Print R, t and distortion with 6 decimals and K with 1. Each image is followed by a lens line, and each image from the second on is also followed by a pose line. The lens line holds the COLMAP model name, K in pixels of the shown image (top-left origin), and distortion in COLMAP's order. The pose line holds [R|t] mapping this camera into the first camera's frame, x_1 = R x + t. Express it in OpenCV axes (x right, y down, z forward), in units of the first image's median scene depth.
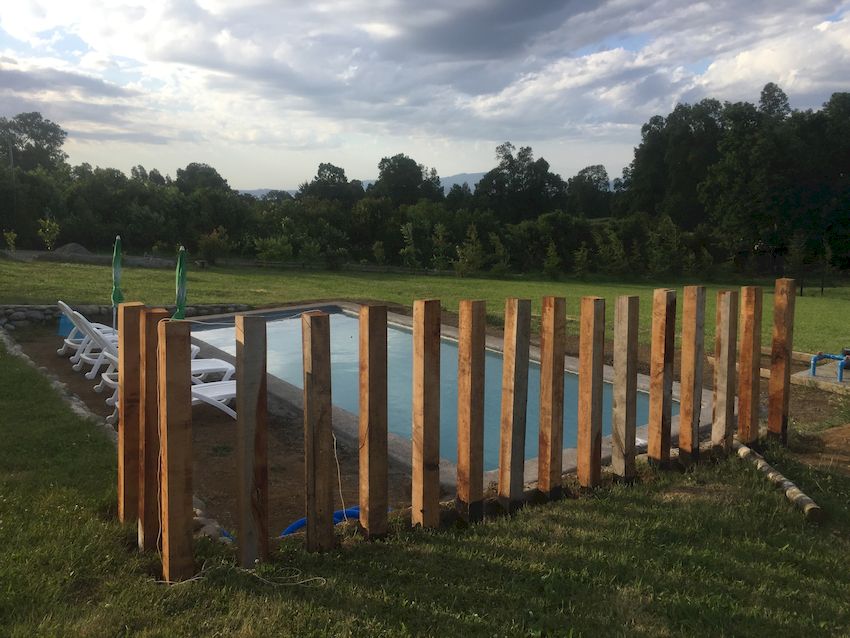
lens RADIAL K [[734.1, 0, 435.7], [0, 734.1, 312.9], [0, 0, 1]] dist [0.097166, -0.105499]
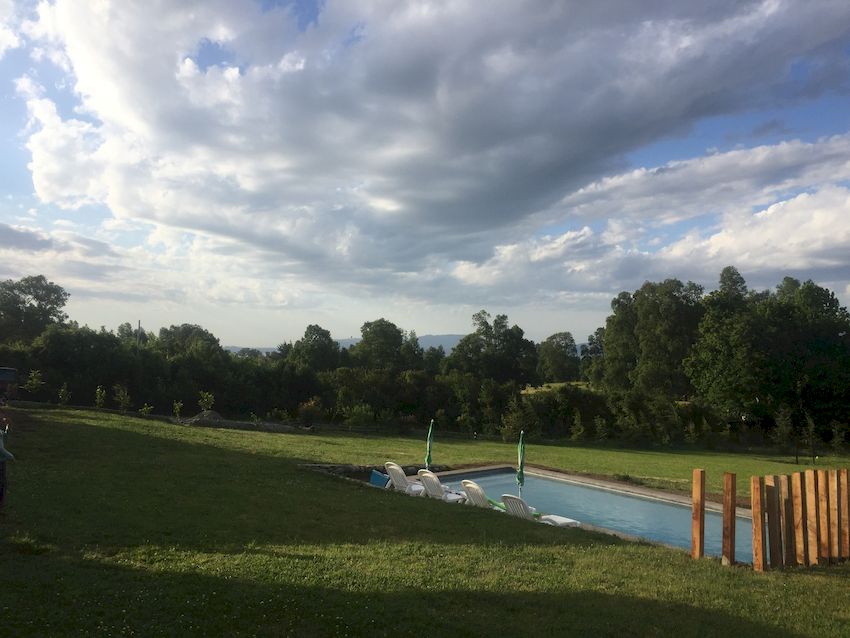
lens RADIAL K [[727.6, 0, 425.0], [0, 727.6, 319.0], [0, 0, 1]] dist [0.094318, -0.125867]
pose [[0.999288, 0.021812, 0.030781, -0.020931], [-0.014978, 0.978238, -0.206943, 0.000178], [-0.034625, 0.206335, 0.977869, -0.022579]]
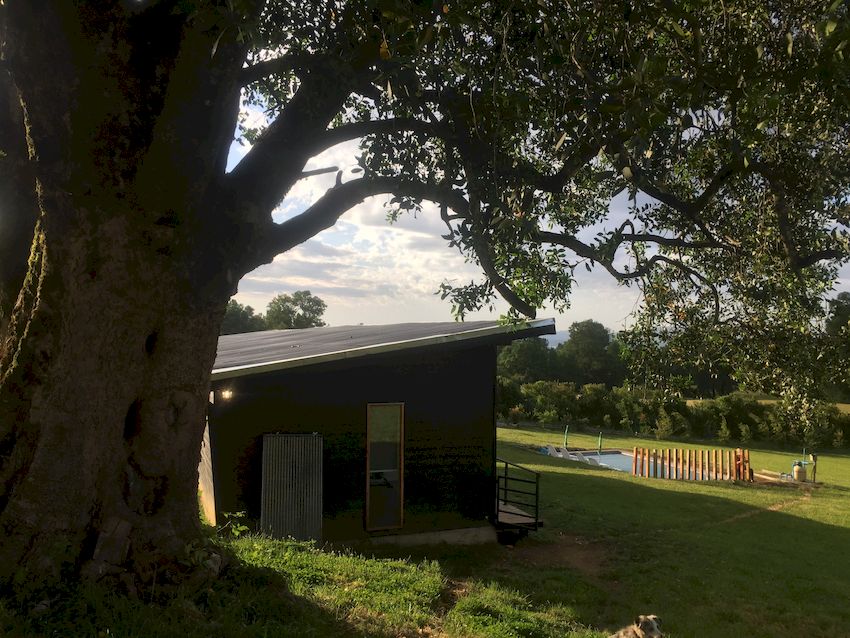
lens RADIAL K [[729.8, 0, 427.3], [0, 729.8, 316.8], [0, 0, 1]] dist [0.087282, -0.135885]
pose [[0.967813, 0.015981, -0.251164, -0.008830], [-0.064987, 0.980005, -0.188059, 0.003469], [0.243136, 0.198329, 0.949500, -0.106256]]
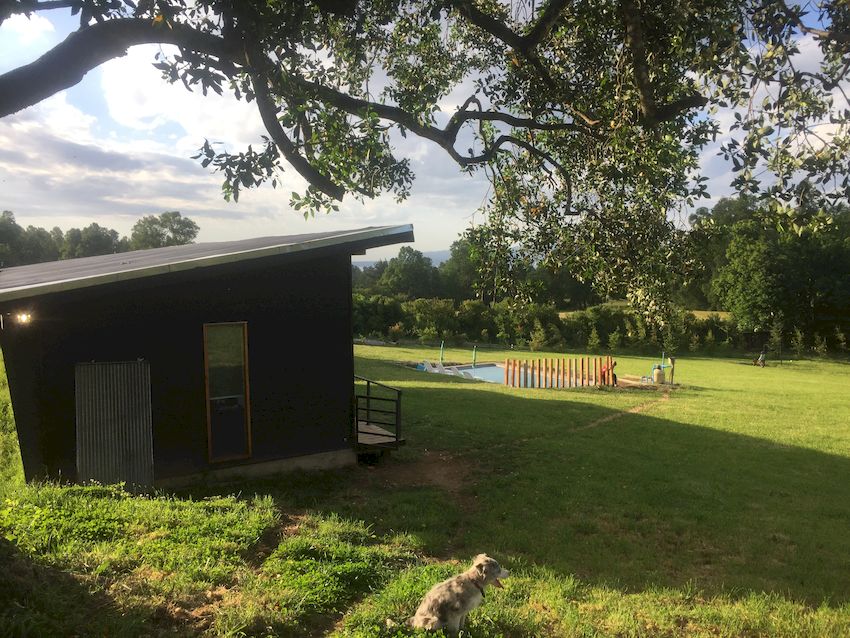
lens RADIAL K [[727.6, 0, 425.0], [0, 727.6, 319.0], [0, 0, 1]] dist [0.094318, -0.125867]
pose [[0.995135, 0.008091, -0.098183, -0.007525], [-0.016432, 0.996293, -0.084439, 0.003360], [0.097136, 0.085641, 0.991580, -0.100979]]
